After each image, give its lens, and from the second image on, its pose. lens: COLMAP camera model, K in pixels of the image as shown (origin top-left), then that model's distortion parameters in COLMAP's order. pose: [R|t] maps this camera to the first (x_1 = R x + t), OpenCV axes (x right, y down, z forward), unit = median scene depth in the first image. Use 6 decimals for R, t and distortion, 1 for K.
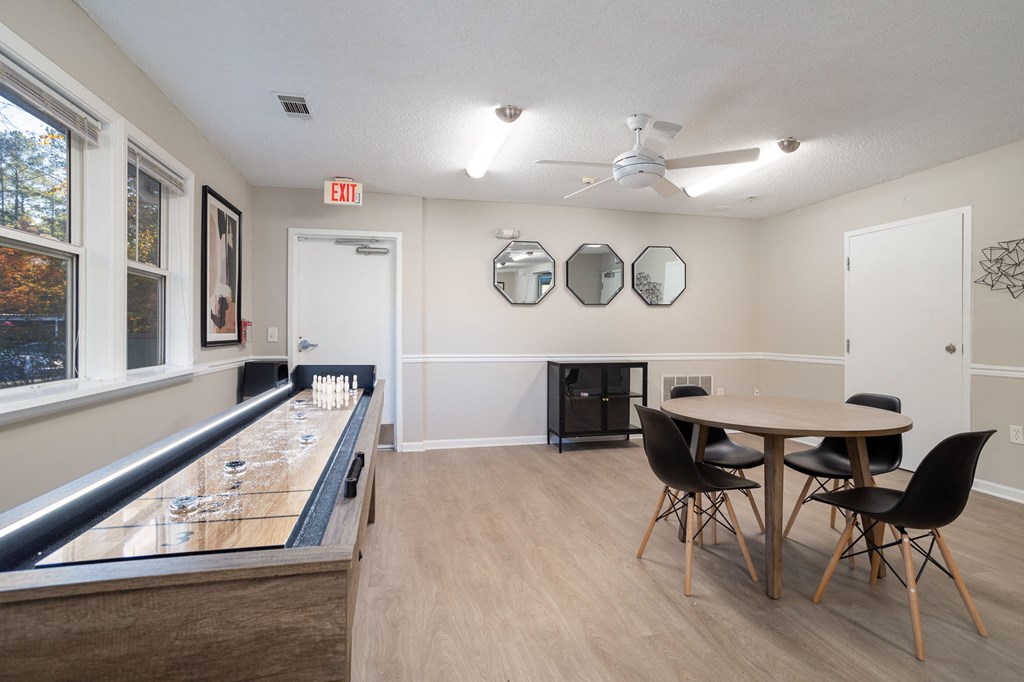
lens RADIAL K [[502.3, 0, 509.3], [0, 502.3, 333.3], [0, 0, 1]] dist [-0.053249, 0.035493]
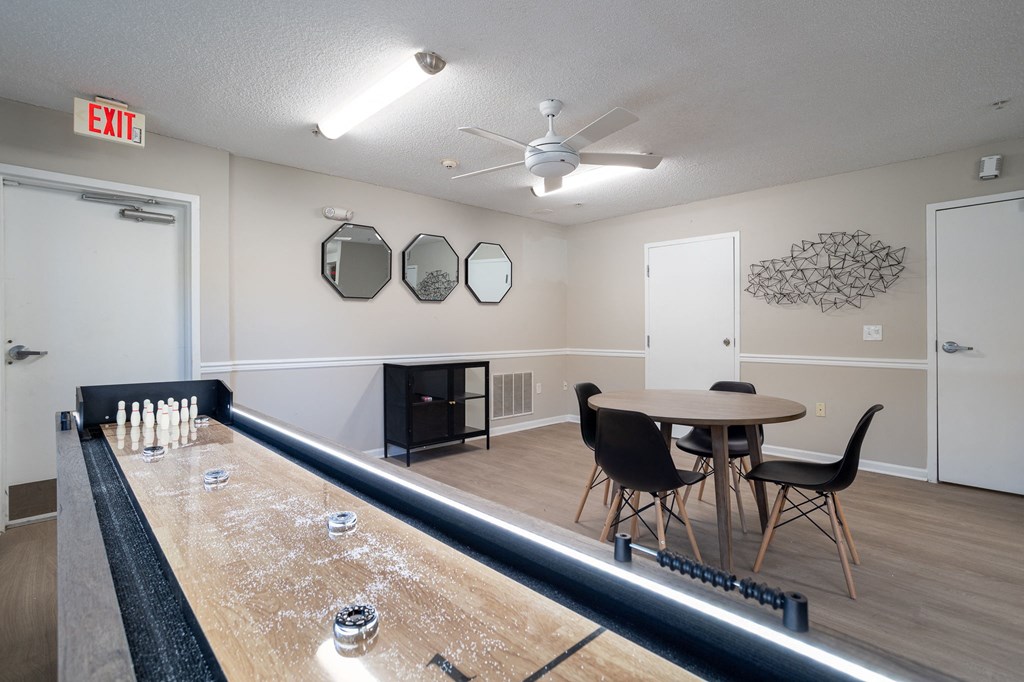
lens RADIAL K [[497.0, 0, 512.3], [0, 497.0, 331.9], [0, 0, 1]] dist [-0.050250, 0.034414]
pose [[0.860319, -0.006616, 0.509714, -0.192458], [0.006847, 0.999976, 0.001422, -0.000053], [-0.509711, 0.002267, 0.860343, 0.155136]]
